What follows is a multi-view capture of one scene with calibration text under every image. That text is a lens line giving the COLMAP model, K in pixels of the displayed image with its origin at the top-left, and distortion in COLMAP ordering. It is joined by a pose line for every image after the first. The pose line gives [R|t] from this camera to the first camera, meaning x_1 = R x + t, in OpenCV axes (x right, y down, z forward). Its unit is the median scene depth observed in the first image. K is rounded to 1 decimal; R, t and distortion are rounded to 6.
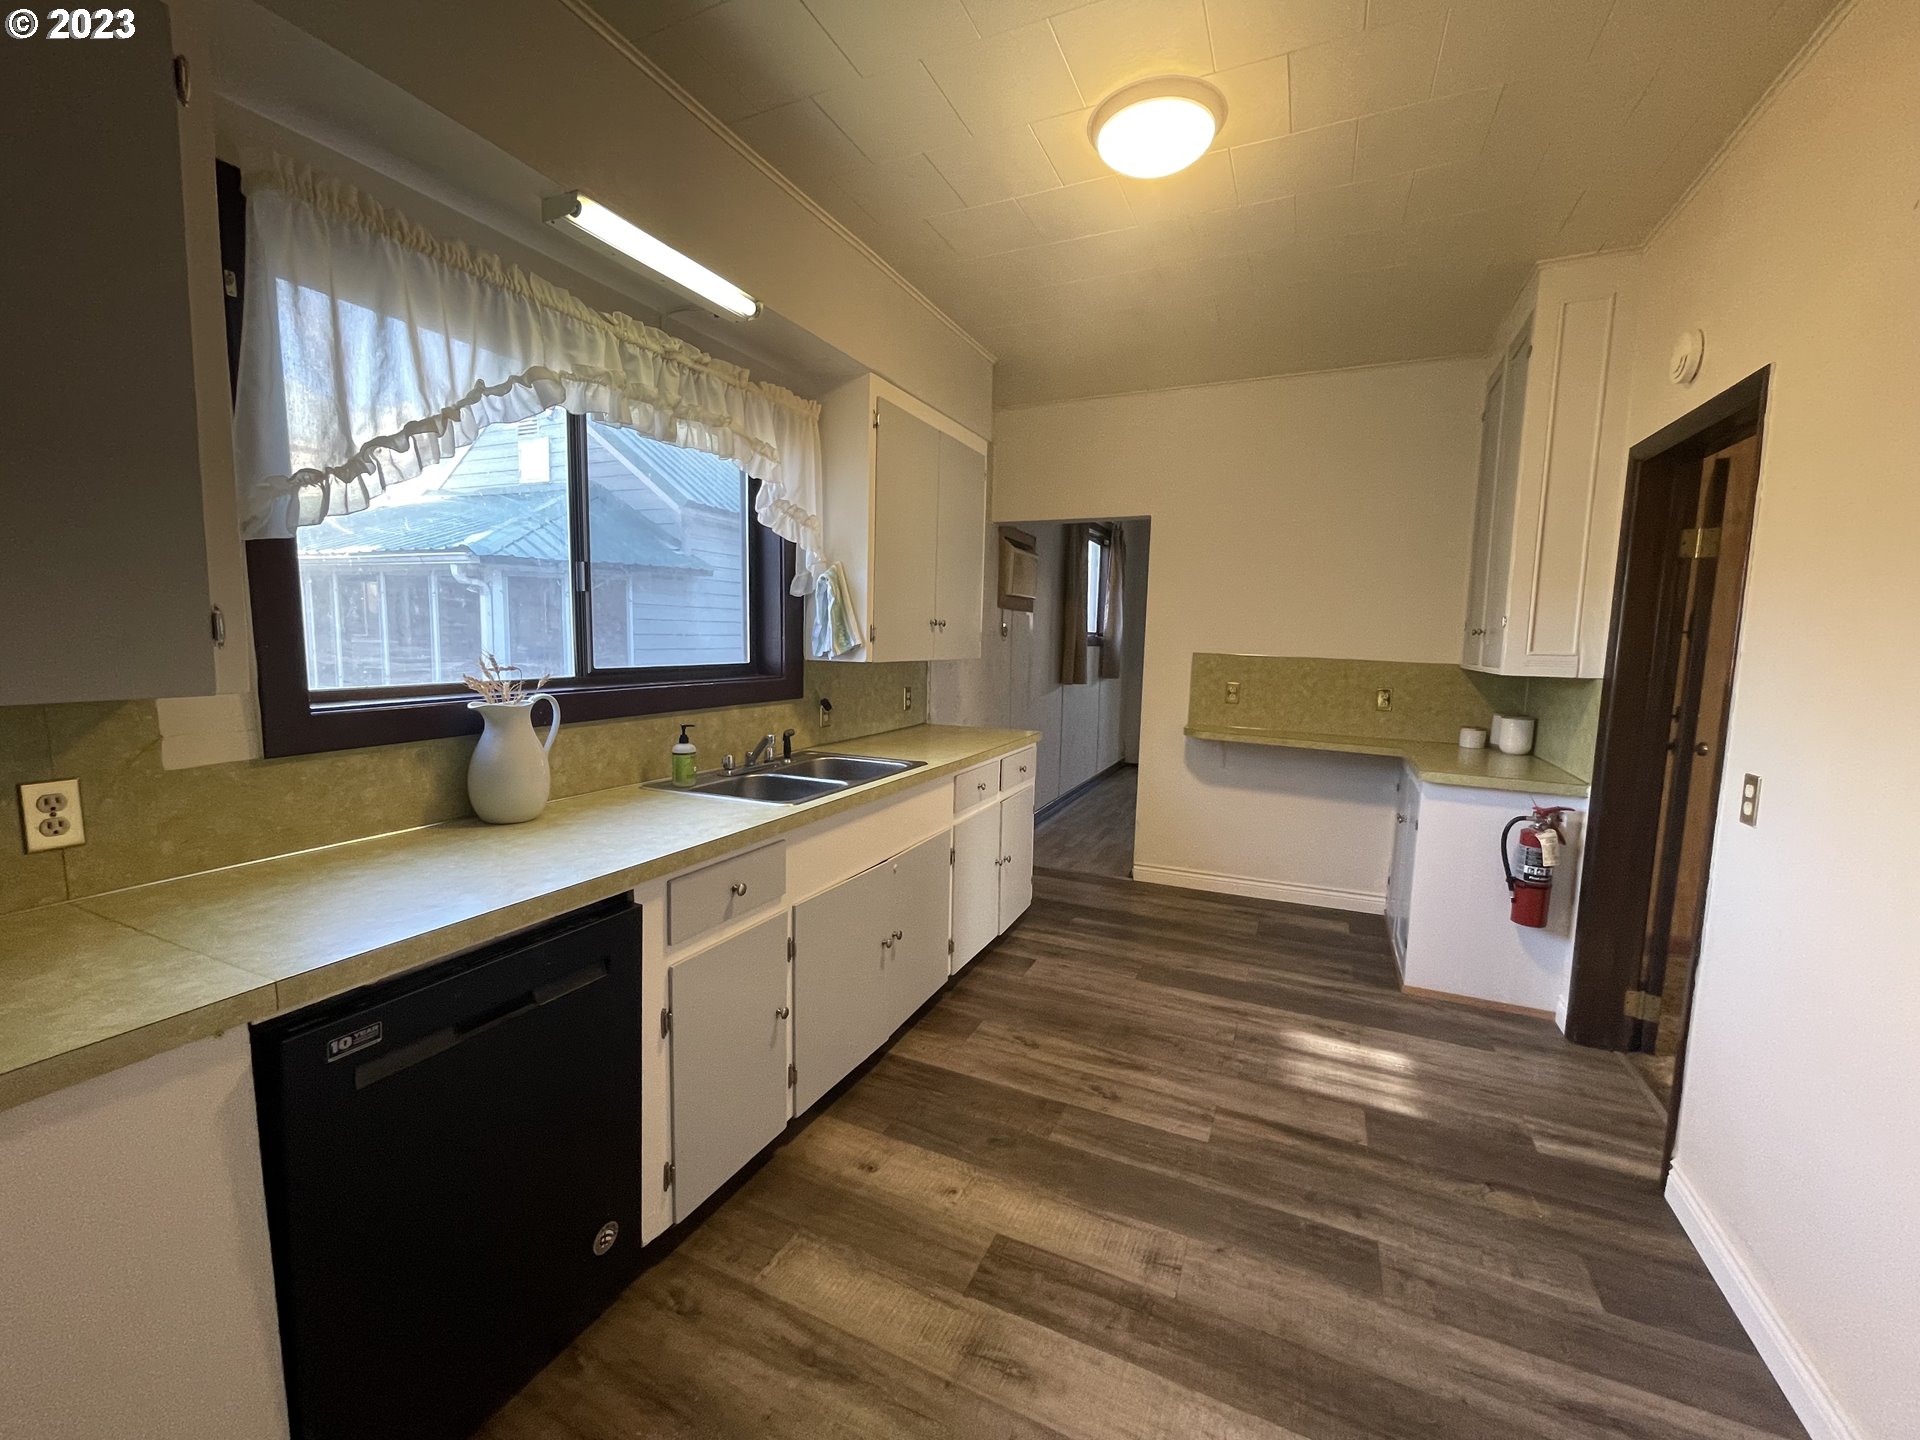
lens RADIAL K [[774.9, 0, 960.0], [0, 774.9, 720.0], [0, 0, 1]] dist [0.012749, -0.000027]
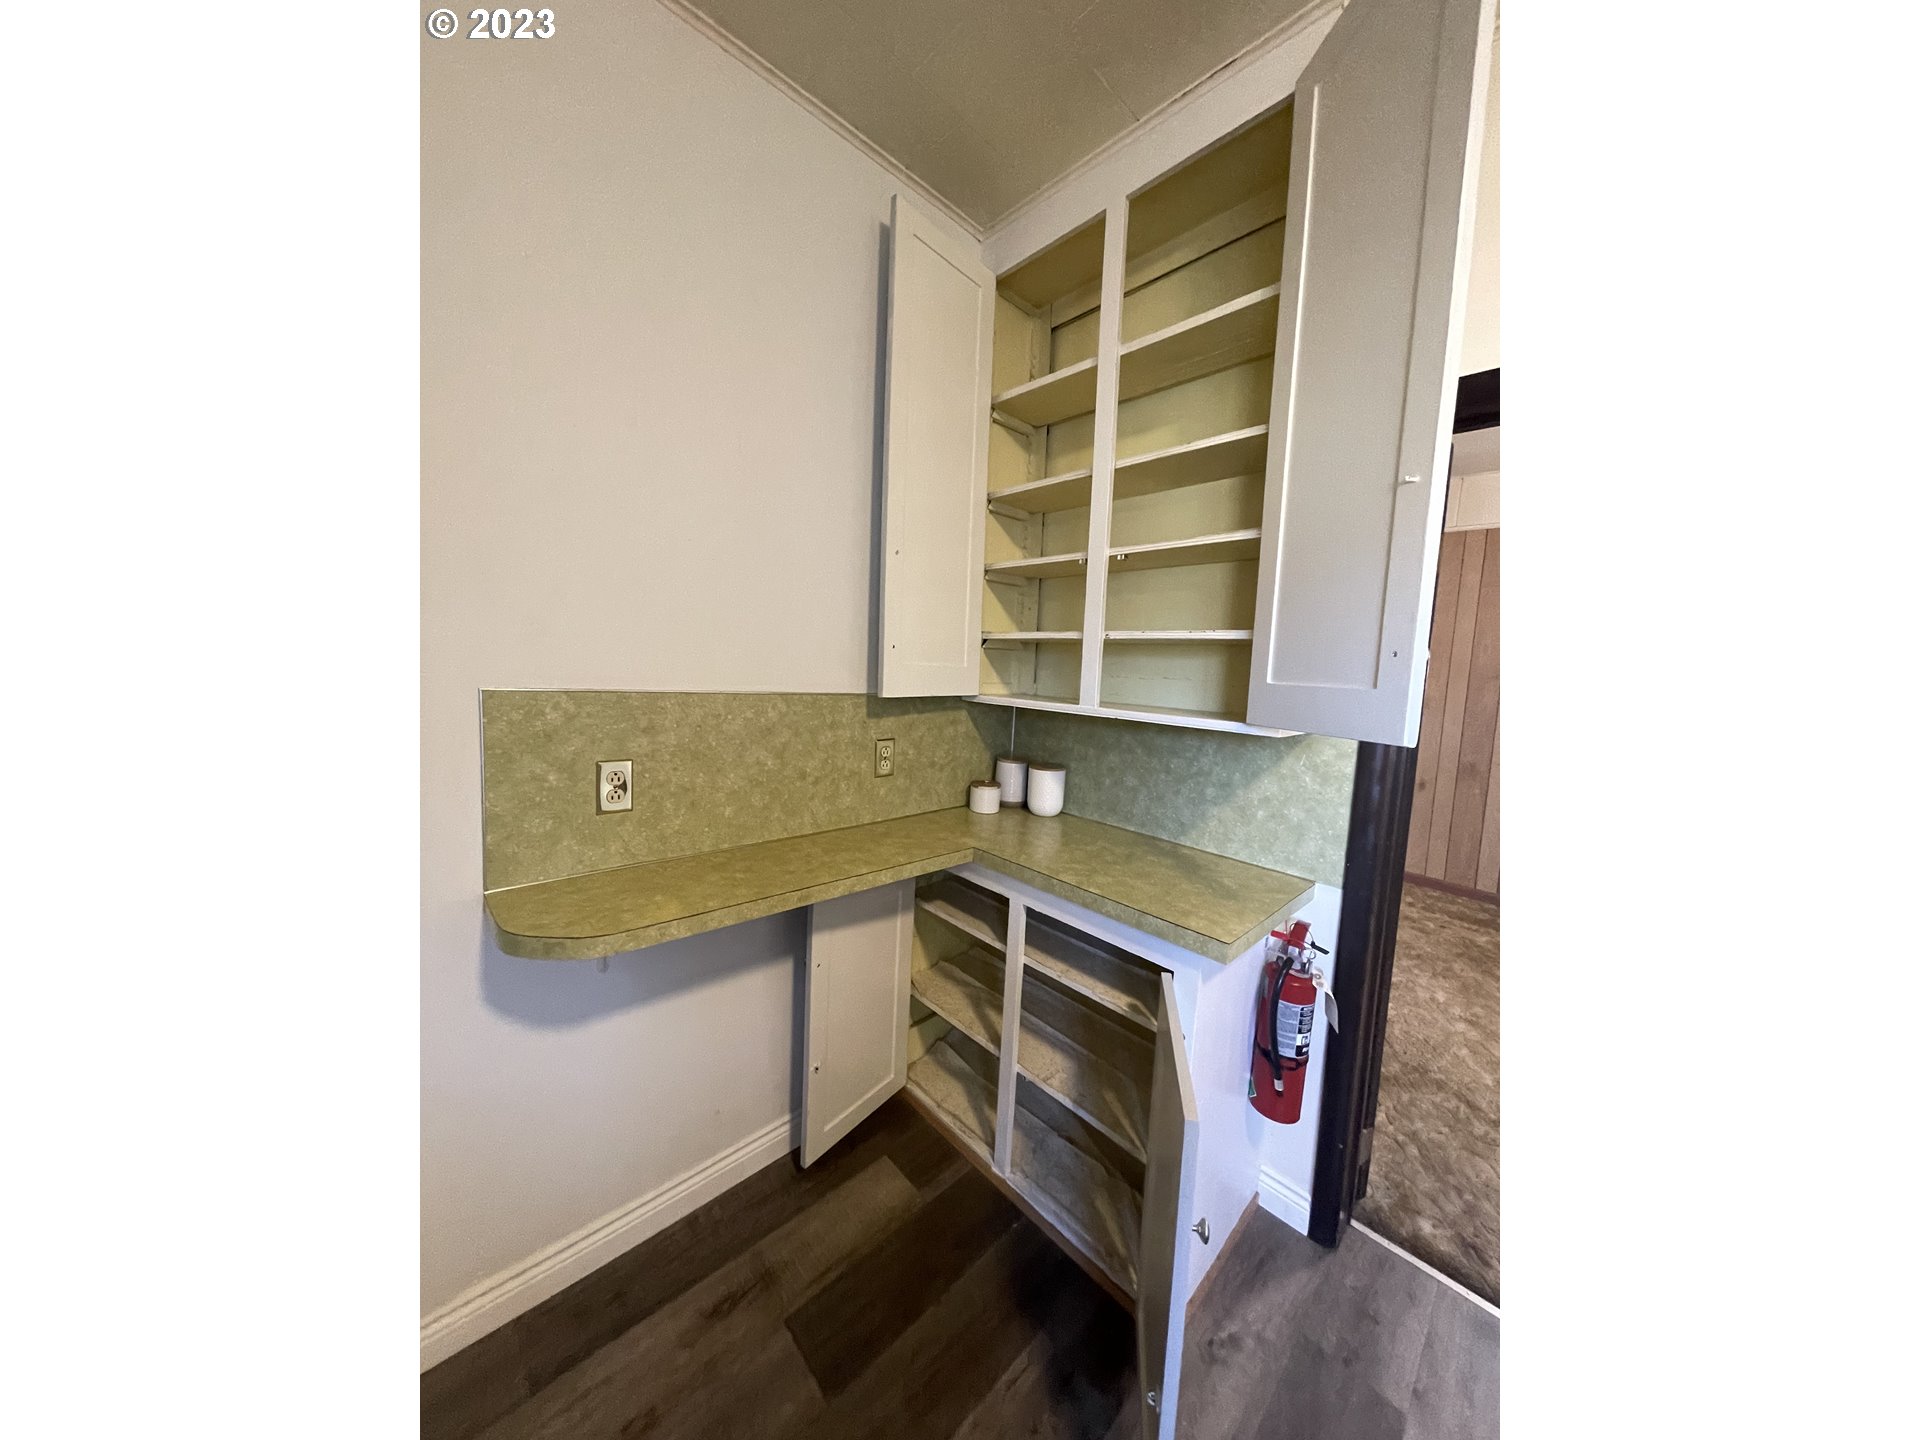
lens RADIAL K [[578.0, 0, 960.0], [0, 578.0, 720.0], [0, 0, 1]] dist [-0.000028, 0.000004]
pose [[0.380540, -0.099760, 0.919368, 0.166419], [0.068439, 0.994476, 0.079582, -0.089215], [-0.922228, 0.032637, 0.385266, 0.798333]]
